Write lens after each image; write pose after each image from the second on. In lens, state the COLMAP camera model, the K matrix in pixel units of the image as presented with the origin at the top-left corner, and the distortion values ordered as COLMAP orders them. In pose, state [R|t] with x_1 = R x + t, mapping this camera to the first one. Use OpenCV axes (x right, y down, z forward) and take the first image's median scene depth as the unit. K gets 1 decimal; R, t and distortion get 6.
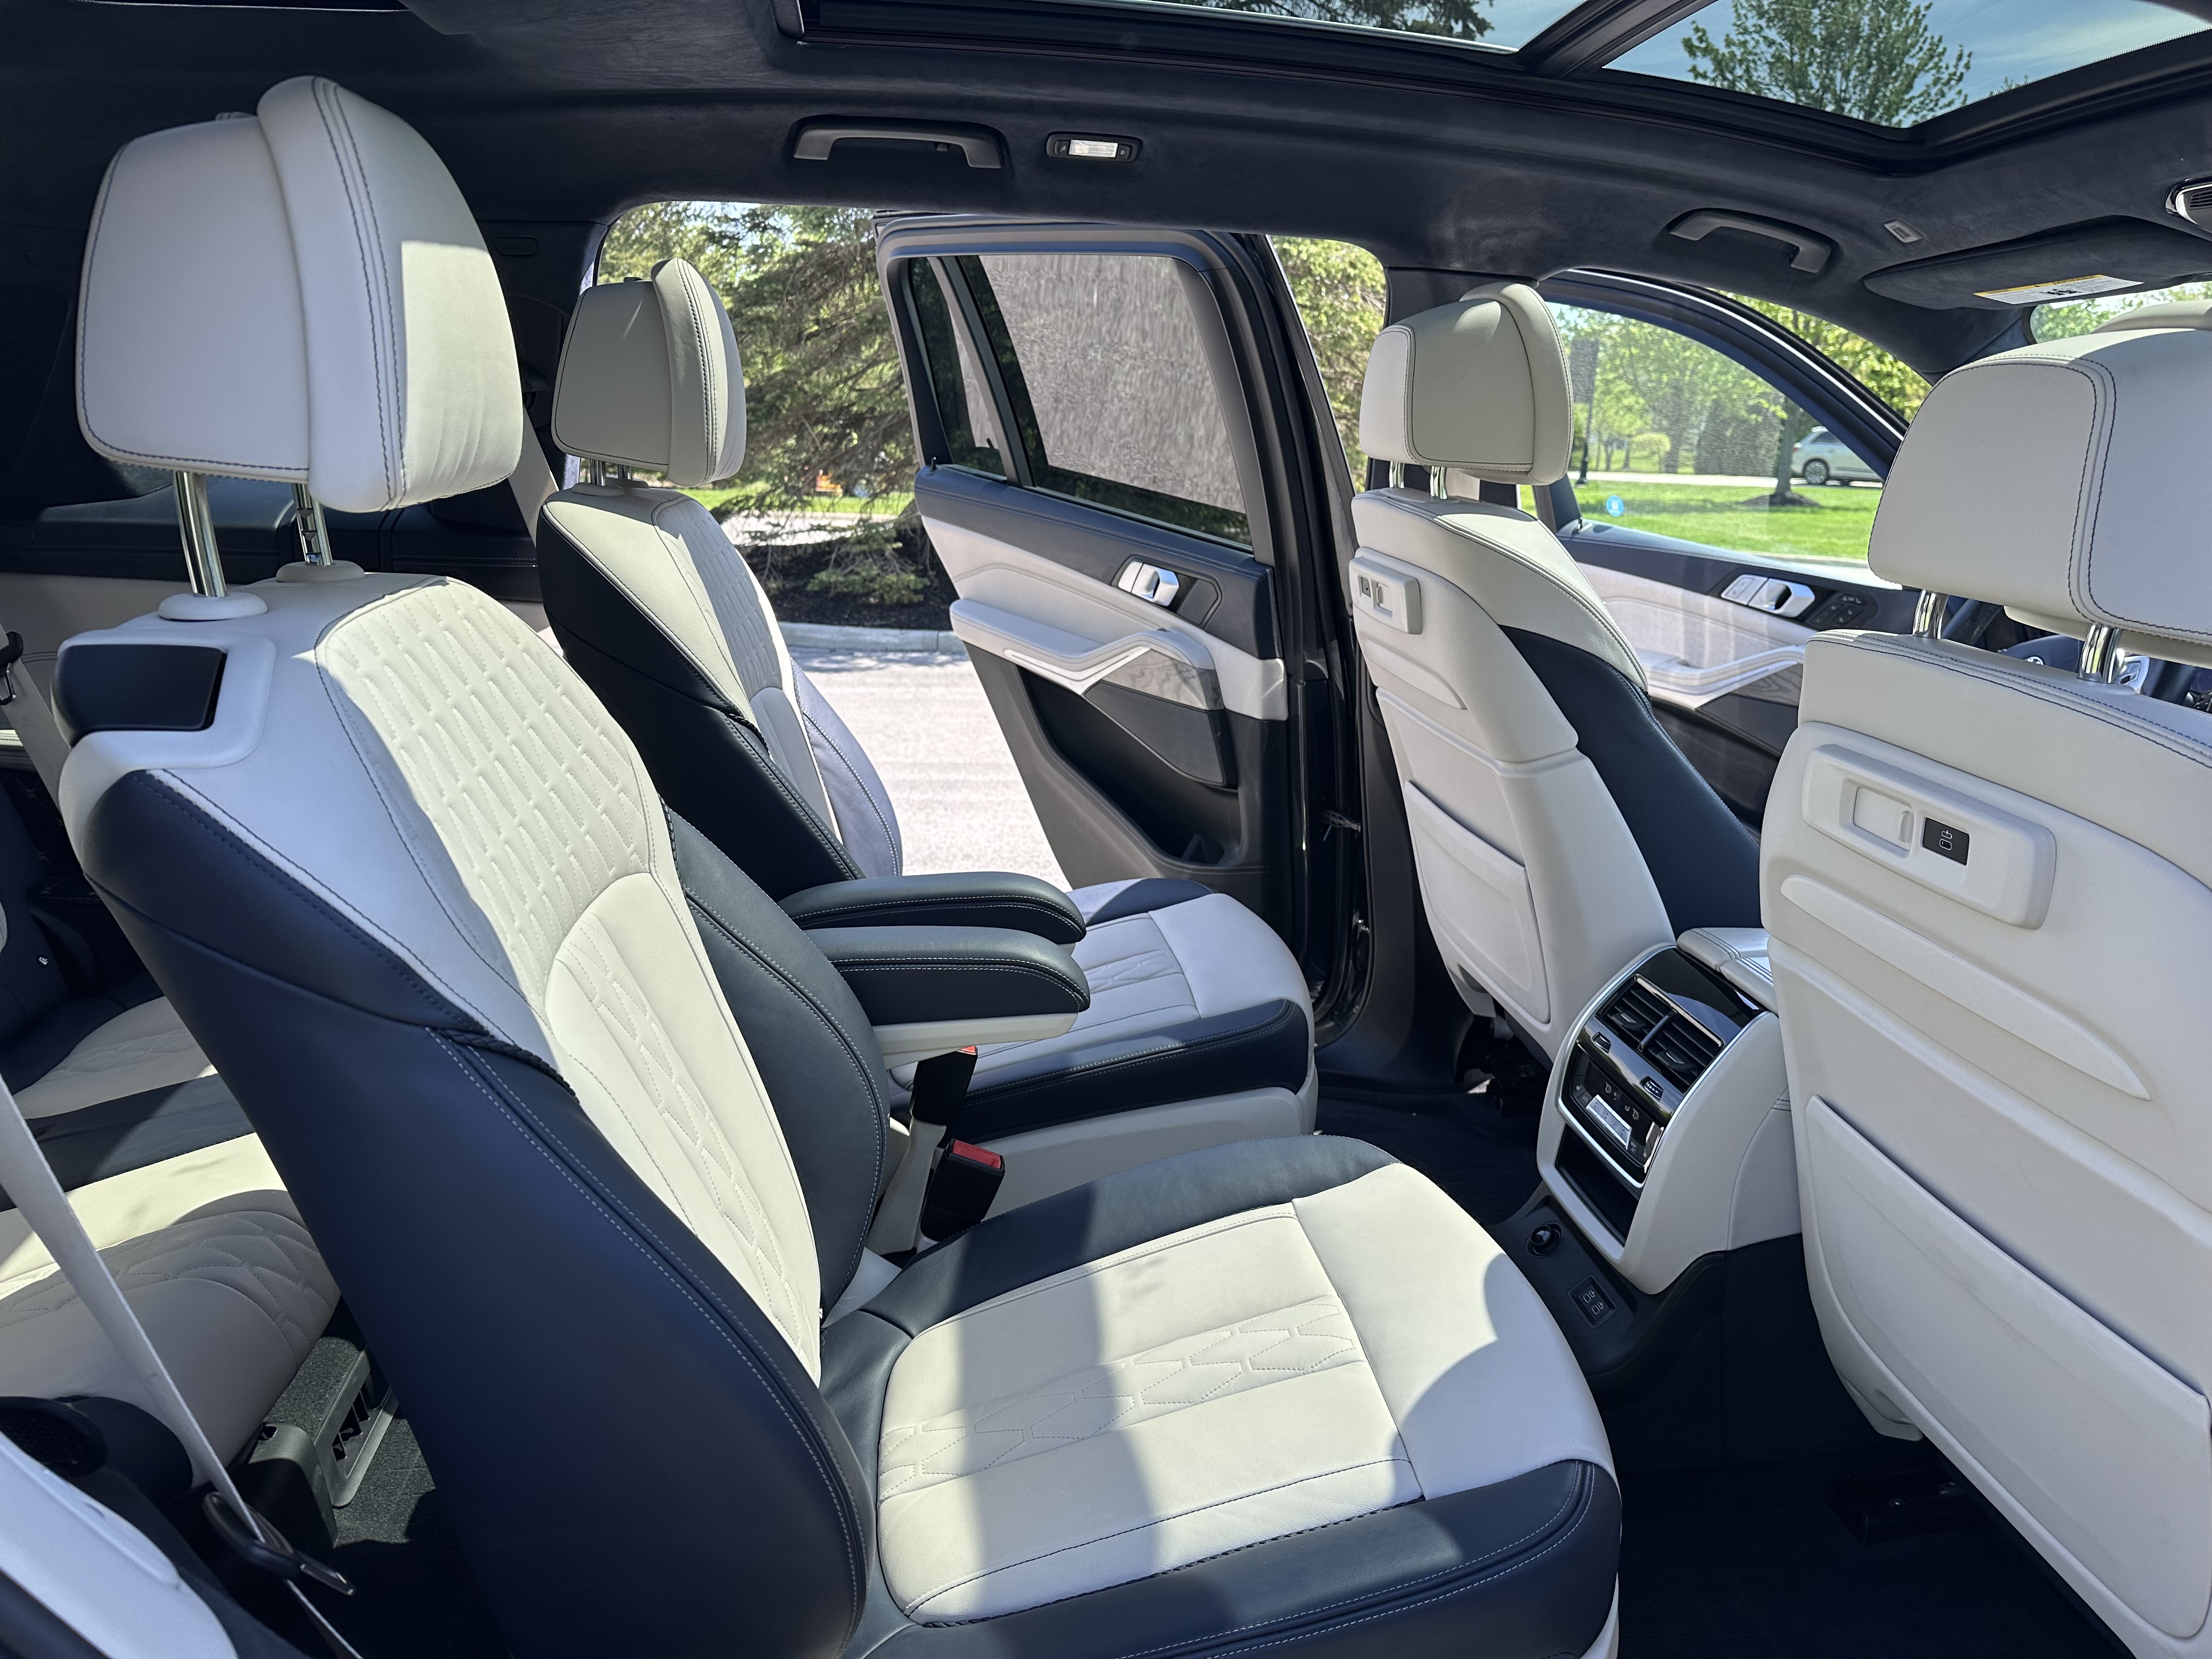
lens RADIAL K [[1615.0, 0, 1104.0], [0, 1615.0, 844.3], [0, 0, 1]] dist [0.047940, -0.055985]
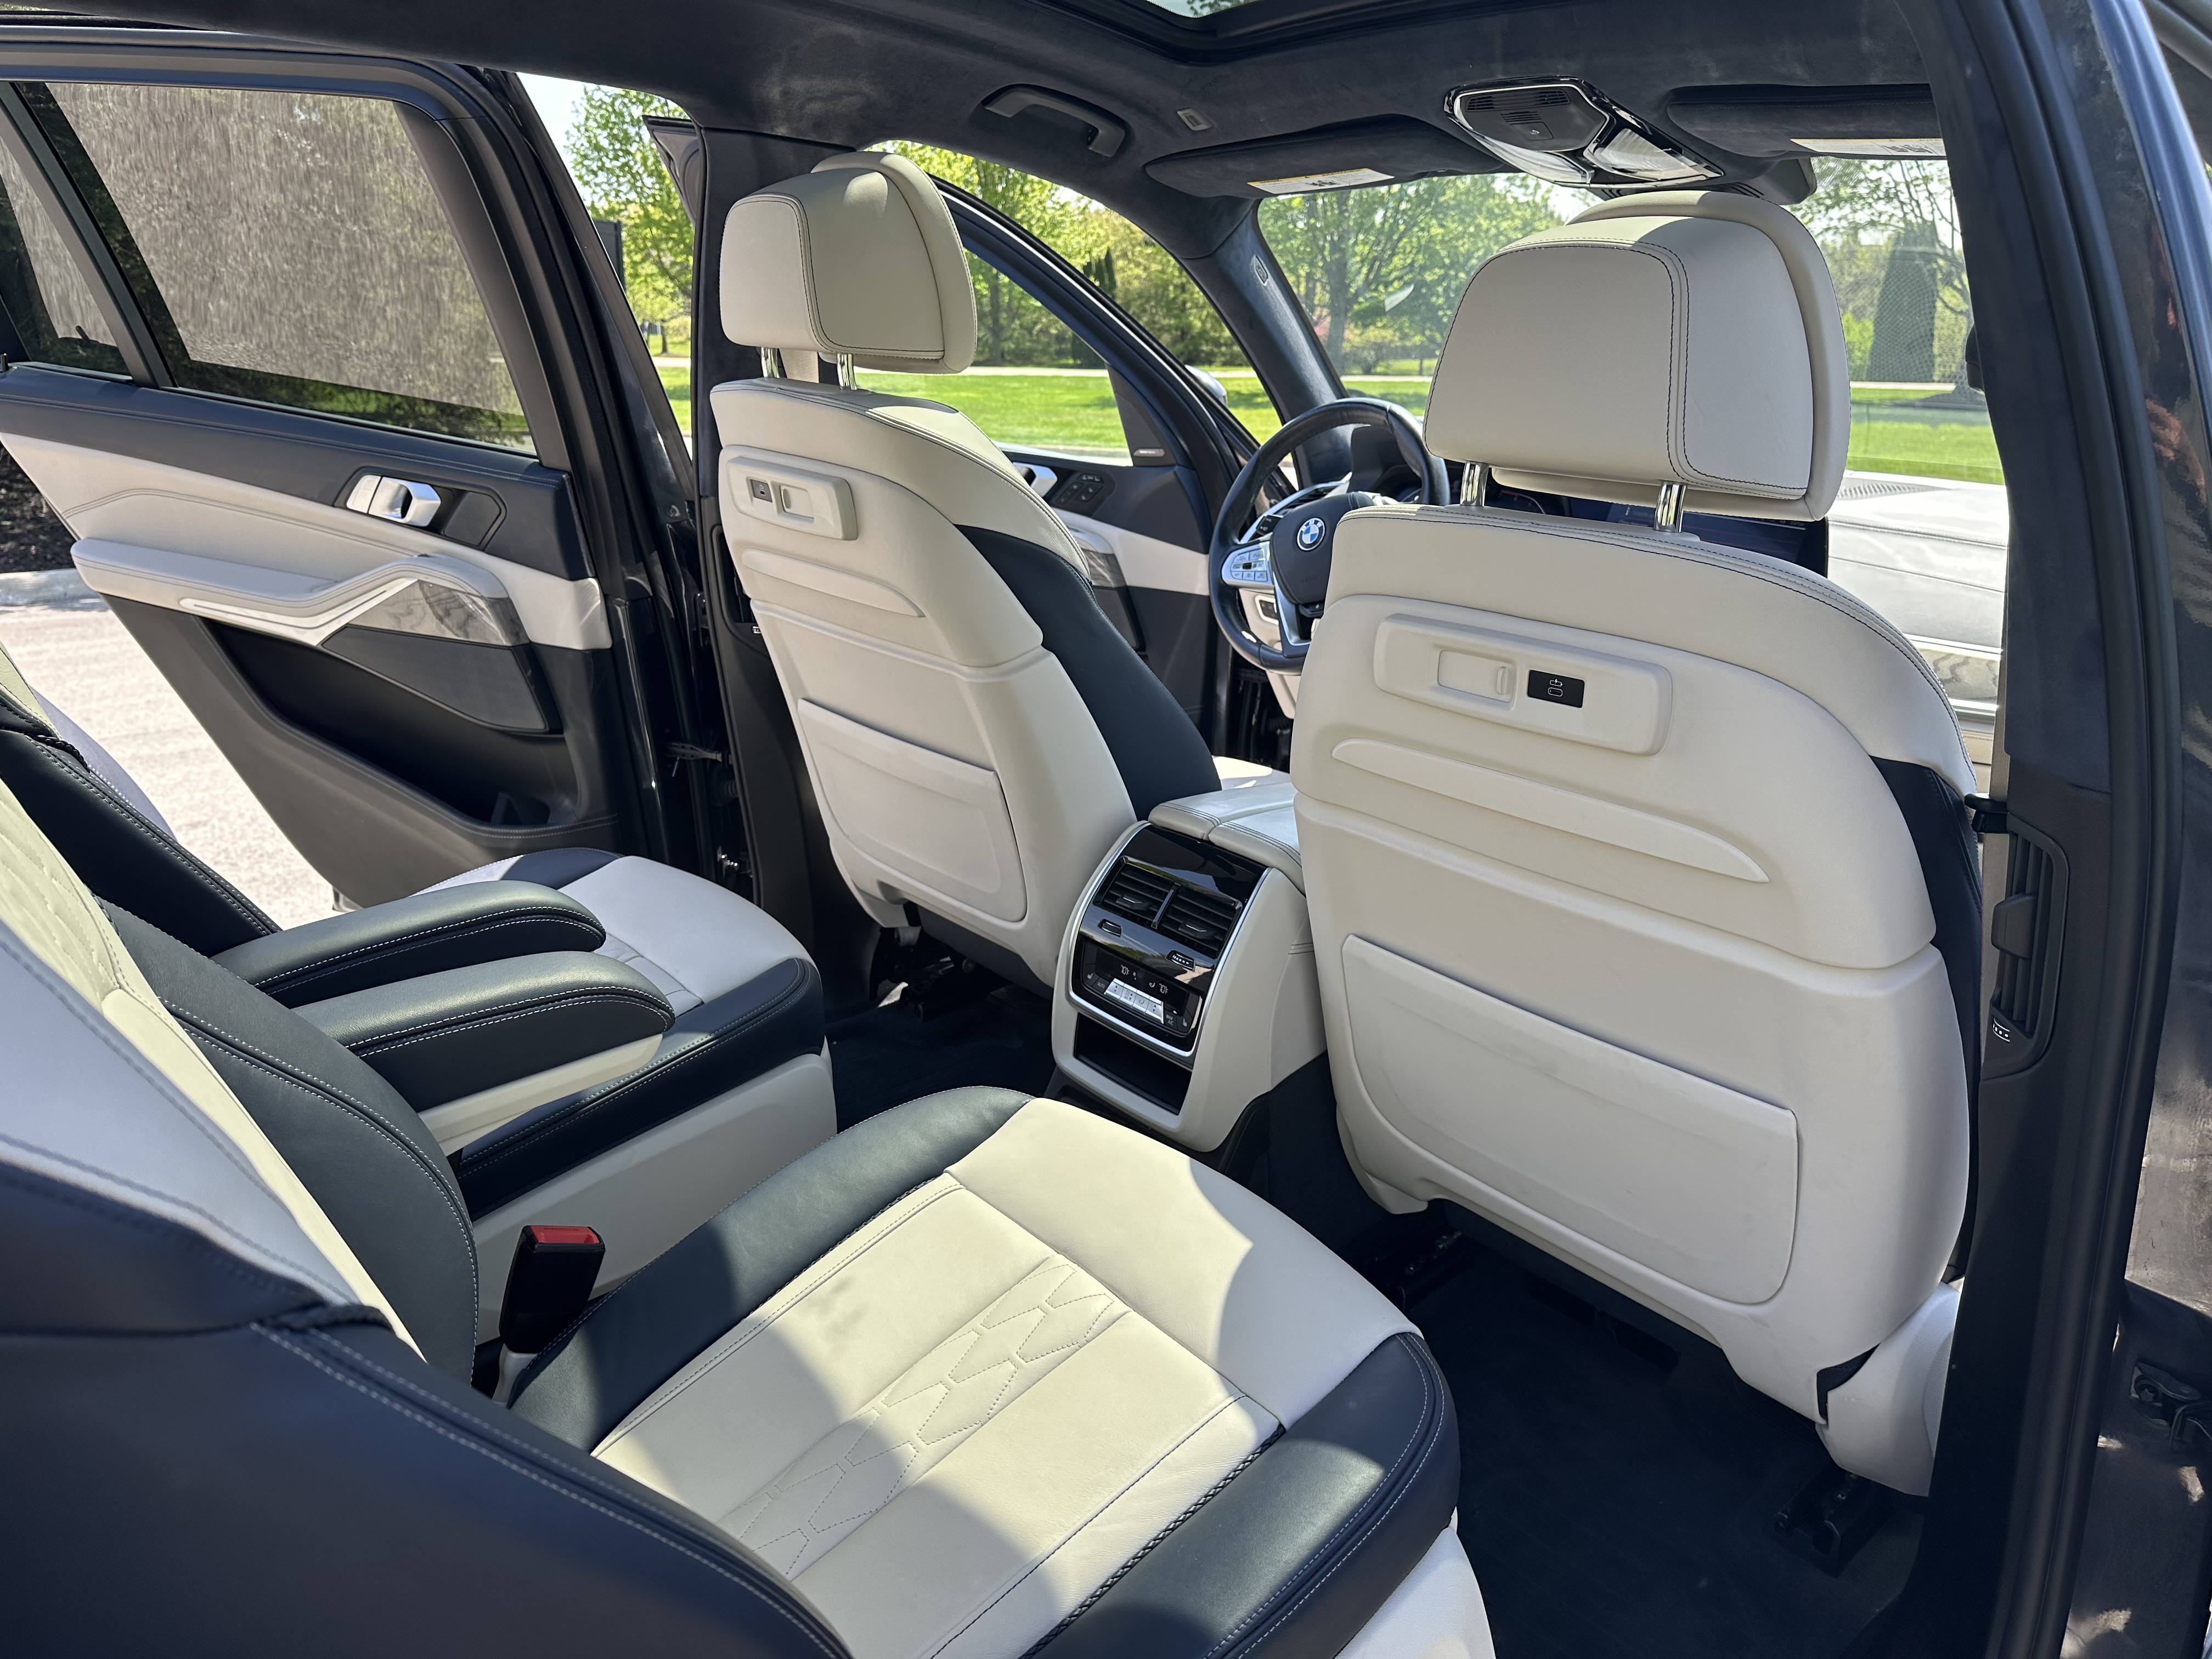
lens RADIAL K [[1615.0, 0, 1121.8], [0, 1615.0, 829.1], [0, 0, 1]] dist [0.047940, -0.055985]
pose [[0.824847, -0.181316, 0.535492, -0.192794], [0.148411, 0.983403, 0.104372, -0.038504], [-0.545529, -0.006618, 0.838066, 0.132642]]
